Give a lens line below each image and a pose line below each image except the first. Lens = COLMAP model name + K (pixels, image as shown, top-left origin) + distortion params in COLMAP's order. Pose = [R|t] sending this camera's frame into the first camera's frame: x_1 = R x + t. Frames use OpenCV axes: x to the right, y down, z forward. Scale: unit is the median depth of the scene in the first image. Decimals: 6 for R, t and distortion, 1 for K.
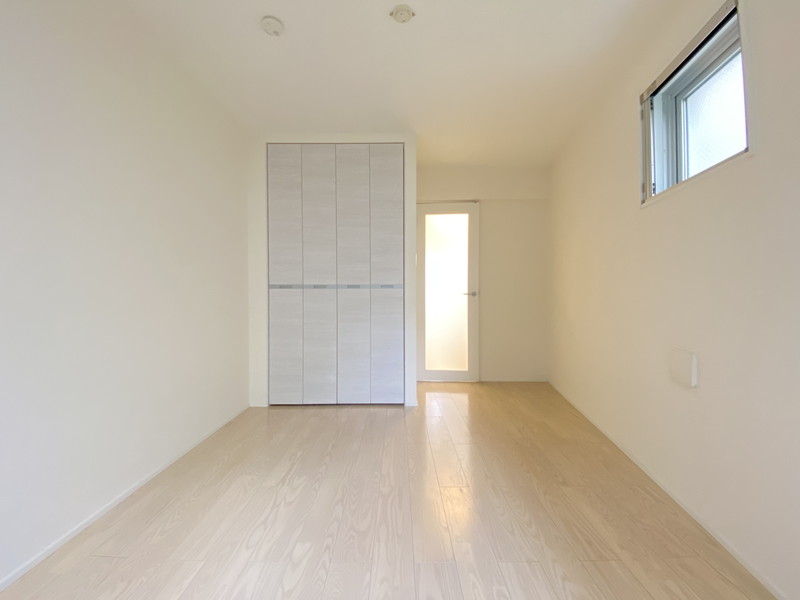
lens RADIAL K [[324.8, 0, 397.4], [0, 324.8, 300.1], [0, 0, 1]] dist [0.043564, -0.031698]
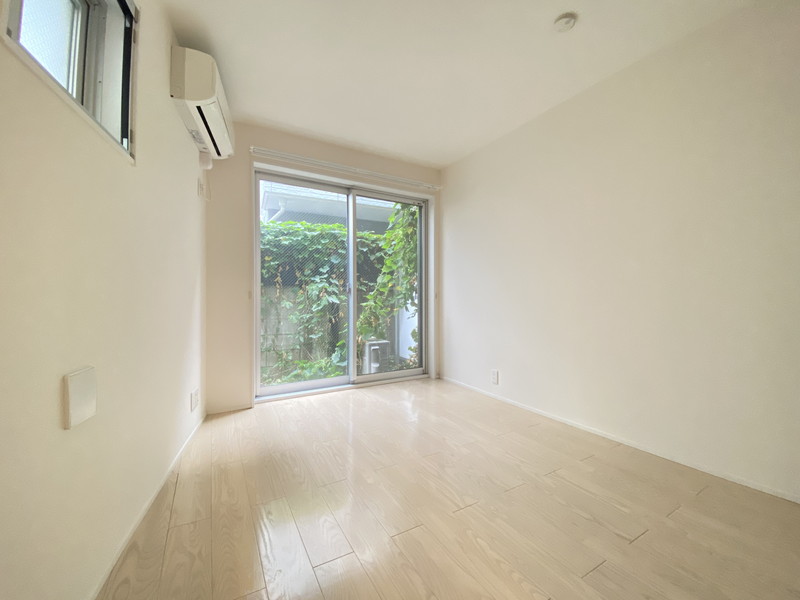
lens RADIAL K [[324.8, 0, 397.4], [0, 324.8, 300.1], [0, 0, 1]] dist [0.043564, -0.031698]
pose [[-0.866890, 0.004712, -0.498477, 0.598344], [-0.003050, 0.999886, 0.014755, 0.006701], [0.498490, 0.014311, -0.866777, 1.704208]]
